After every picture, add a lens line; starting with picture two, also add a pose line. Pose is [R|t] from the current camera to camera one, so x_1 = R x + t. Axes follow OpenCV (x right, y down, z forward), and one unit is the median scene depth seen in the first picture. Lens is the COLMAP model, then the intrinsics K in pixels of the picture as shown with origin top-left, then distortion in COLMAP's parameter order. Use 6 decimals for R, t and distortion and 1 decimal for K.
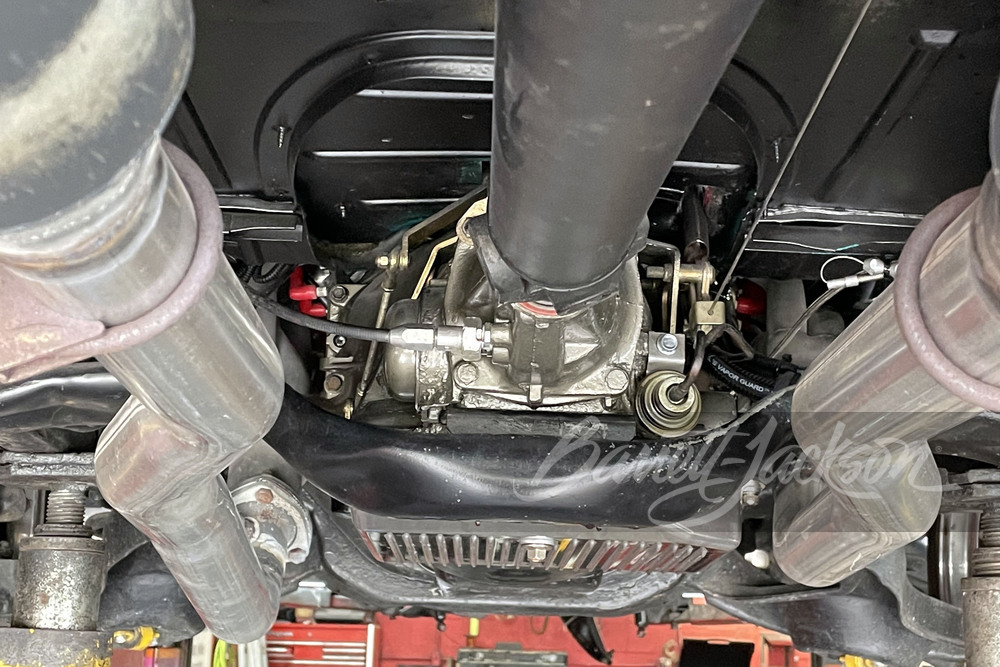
lens RADIAL K [[1549.7, 0, 499.4], [0, 1549.7, 331.3], [0, 0, 1]] dist [0.120418, 0.000000]
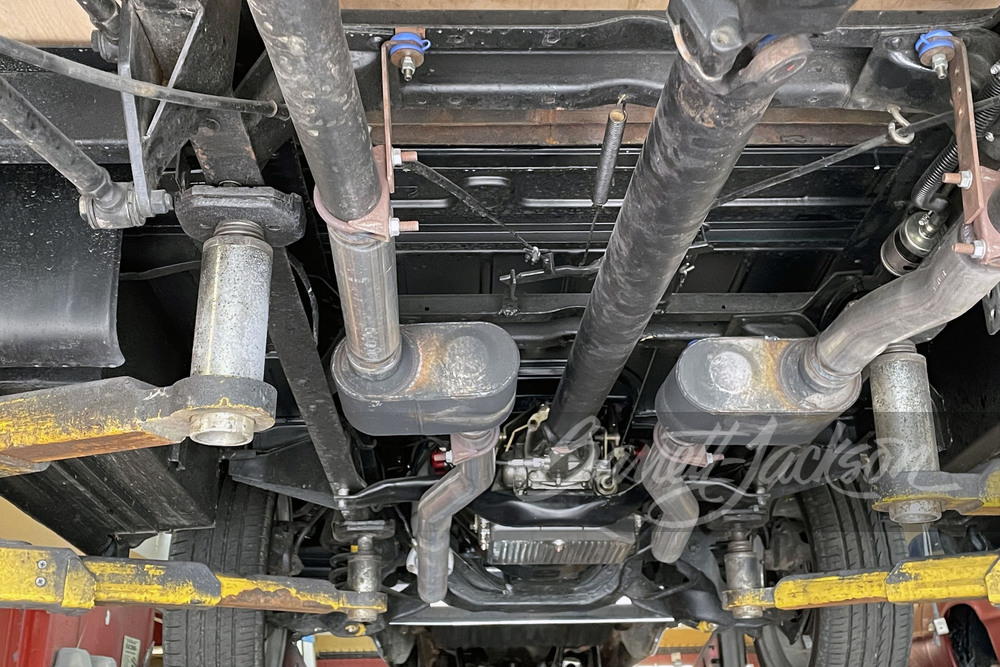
lens RADIAL K [[1249.6, 0, 512.4], [0, 1249.6, 275.9], [0, 0, 1]] dist [0.056433, 0.000000]
pose [[0.998456, -0.037449, 0.041028, -0.132592], [0.044216, 0.982874, -0.178897, 0.072031], [-0.033626, 0.180435, 0.983012, -1.236408]]
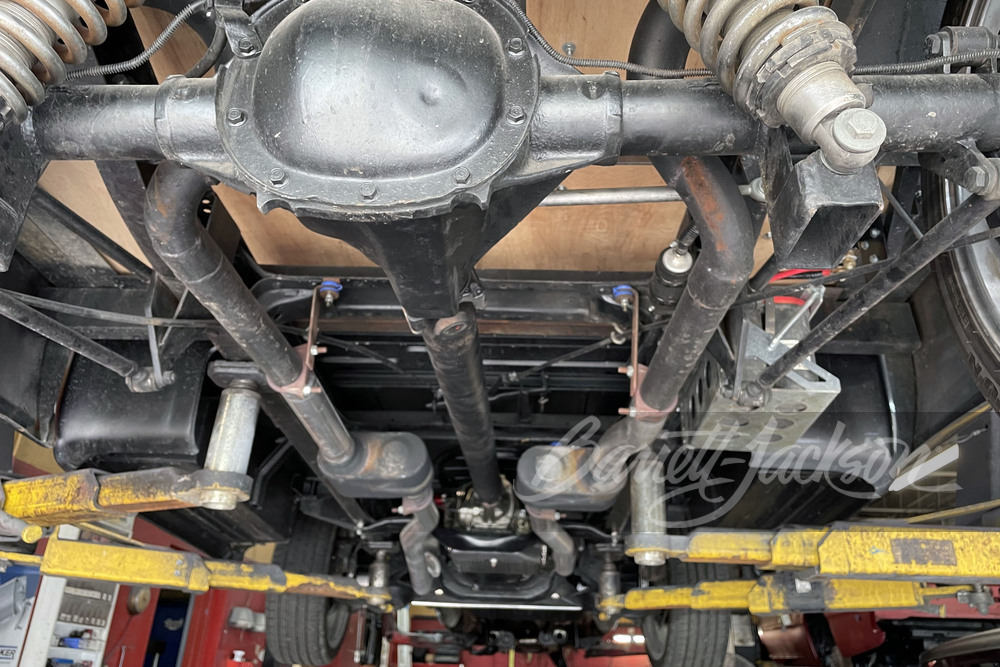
lens RADIAL K [[777.4, 0, 510.2], [0, 777.4, 283.8], [0, 0, 1]] dist [0.036056, -0.026273]
pose [[0.999581, -0.014887, -0.024821, 0.144214], [0.007058, 0.957063, -0.289795, 0.029844], [0.028070, 0.289498, 0.956767, -1.372047]]
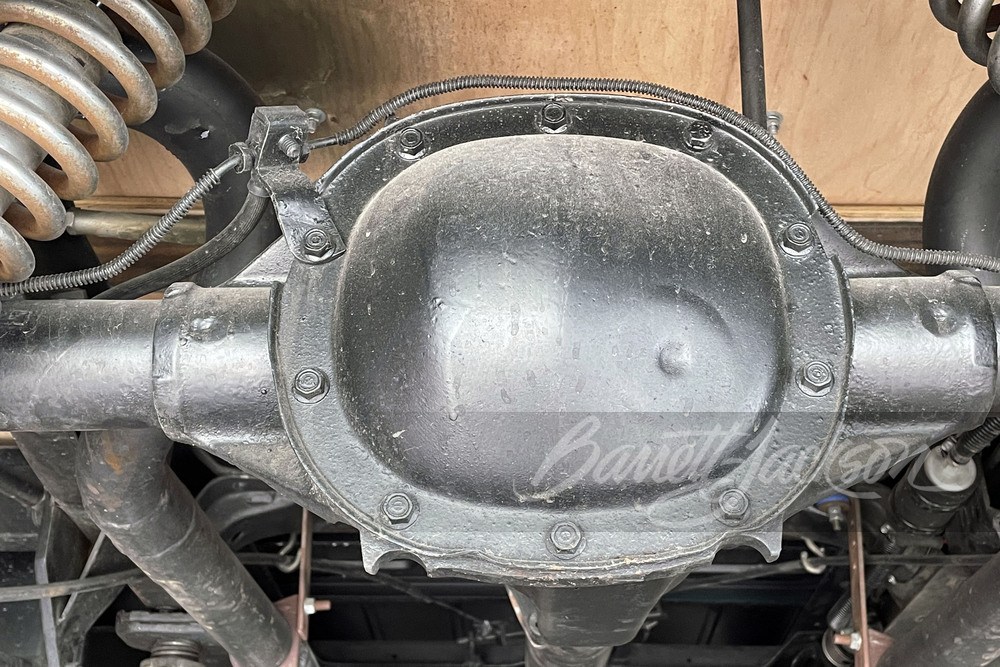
lens RADIAL K [[1249.6, 0, 501.8], [0, 1249.6, 302.3], [0, 0, 1]] dist [0.056433, 0.000000]
pose [[0.999455, -0.026188, -0.020109, 0.016466], [0.018957, 0.953776, -0.299920, -0.137405], [0.027033, 0.299375, 0.953752, -1.359765]]
